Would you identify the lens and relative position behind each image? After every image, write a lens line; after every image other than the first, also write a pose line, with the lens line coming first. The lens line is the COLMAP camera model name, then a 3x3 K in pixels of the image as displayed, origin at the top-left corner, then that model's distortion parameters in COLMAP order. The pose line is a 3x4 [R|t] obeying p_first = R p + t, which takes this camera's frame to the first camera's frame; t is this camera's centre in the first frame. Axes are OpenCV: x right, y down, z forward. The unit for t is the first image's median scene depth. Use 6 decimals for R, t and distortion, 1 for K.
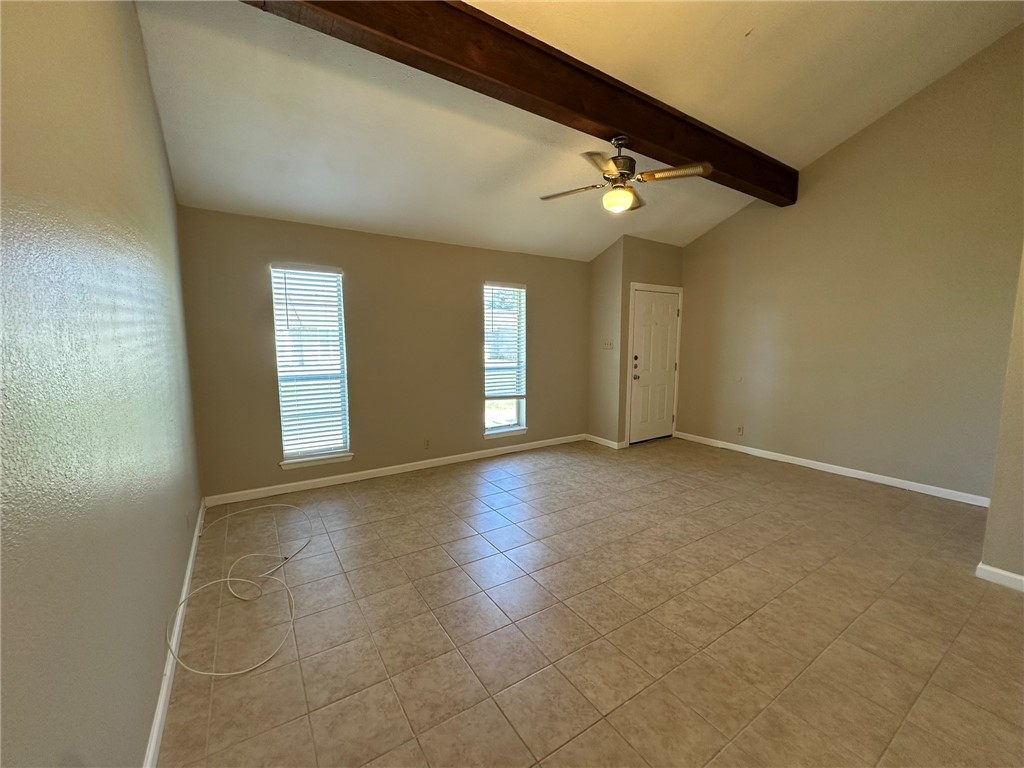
lens RADIAL K [[406.7, 0, 509.3], [0, 406.7, 387.6], [0, 0, 1]] dist [-0.003406, 0.000461]
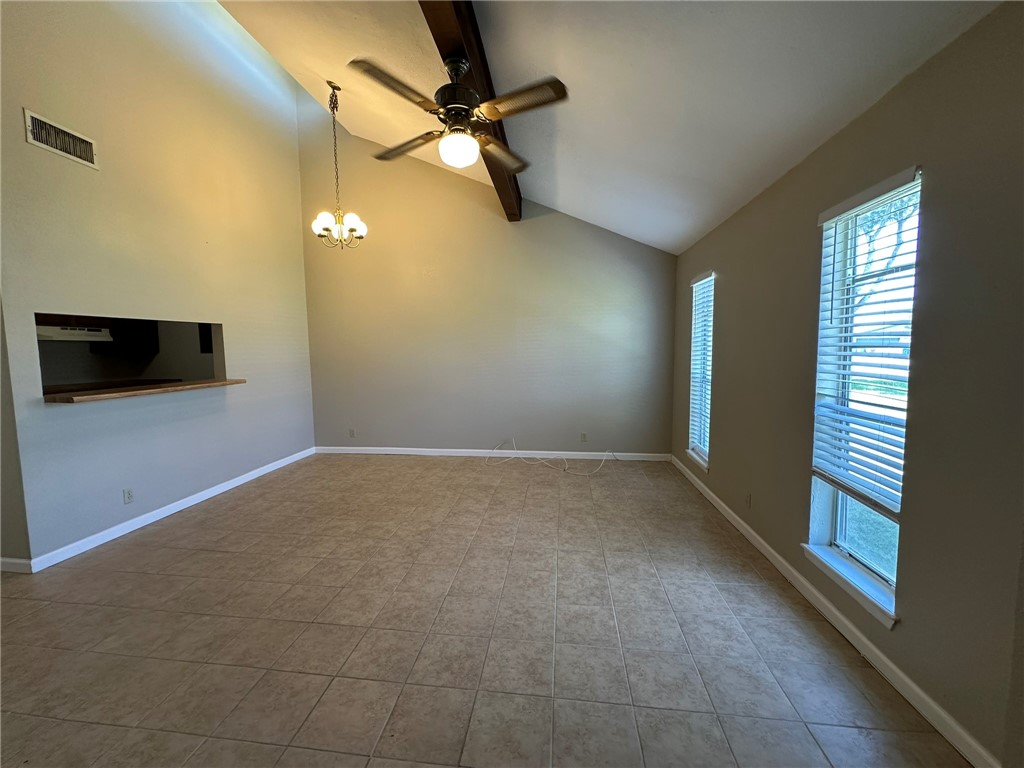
lens RADIAL K [[406.7, 0, 513.5], [0, 406.7, 383.8], [0, 0, 1]] dist [-0.003406, 0.000461]
pose [[-0.631453, 0.072098, -0.772055, 0.859637], [-0.084683, 0.983300, 0.161087, -0.197944], [0.770776, 0.167099, -0.614803, 1.721268]]
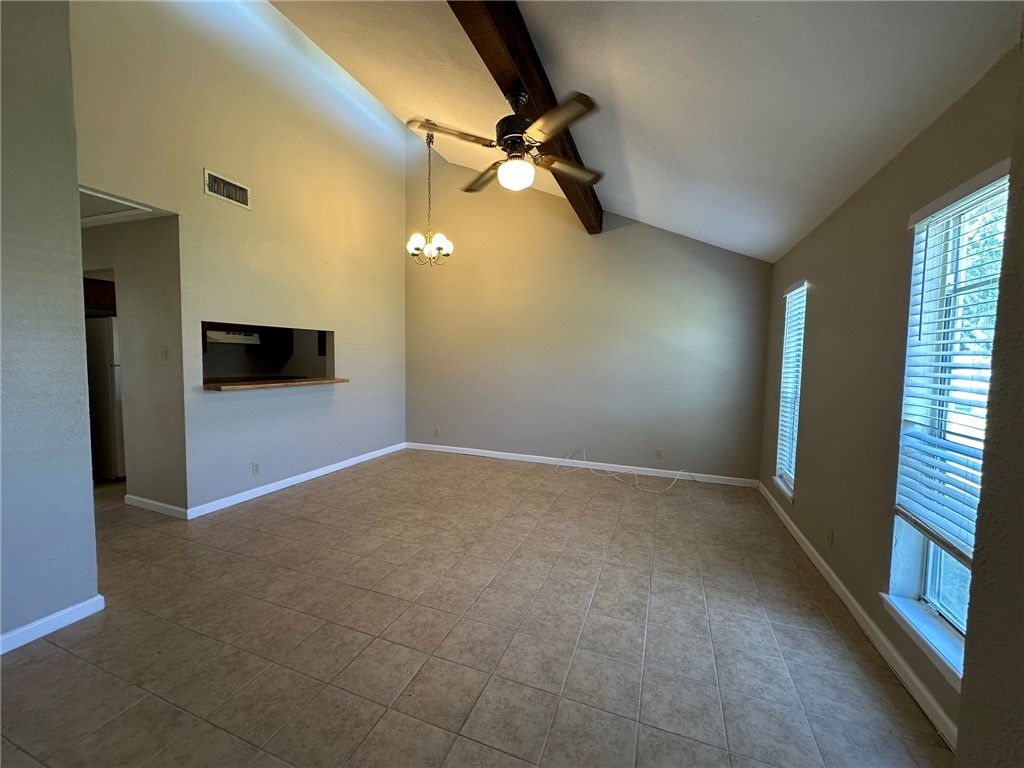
lens RADIAL K [[406.7, 0, 514.6], [0, 406.7, 384.1], [0, 0, 1]] dist [-0.003406, 0.000461]
pose [[-0.798500, 0.021735, -0.601602, 0.812688], [-0.092641, 0.983007, 0.158477, -0.209583], [0.594823, 0.182277, -0.782918, 1.826689]]
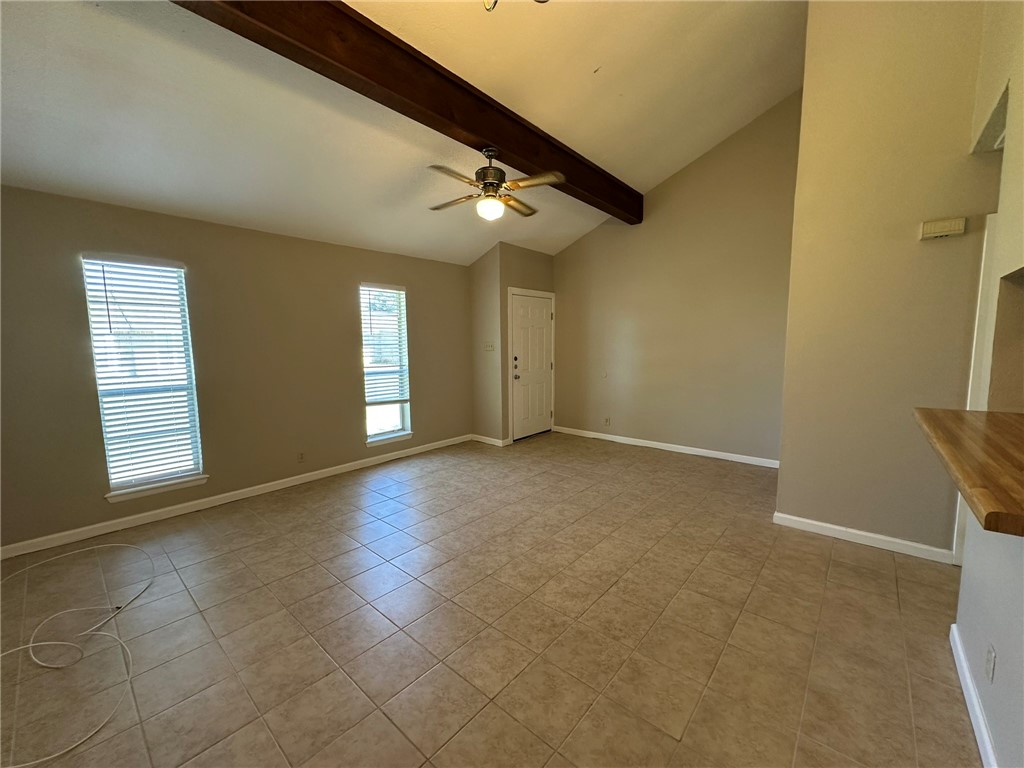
lens RADIAL K [[406.7, 0, 508.1], [0, 406.7, 387.0], [0, 0, 1]] dist [-0.003406, 0.000461]
pose [[0.962660, -0.040320, 0.267696, 0.013835], [0.042567, 0.999090, -0.002593, 0.003828], [-0.267347, 0.013891, 0.963500, -0.018445]]
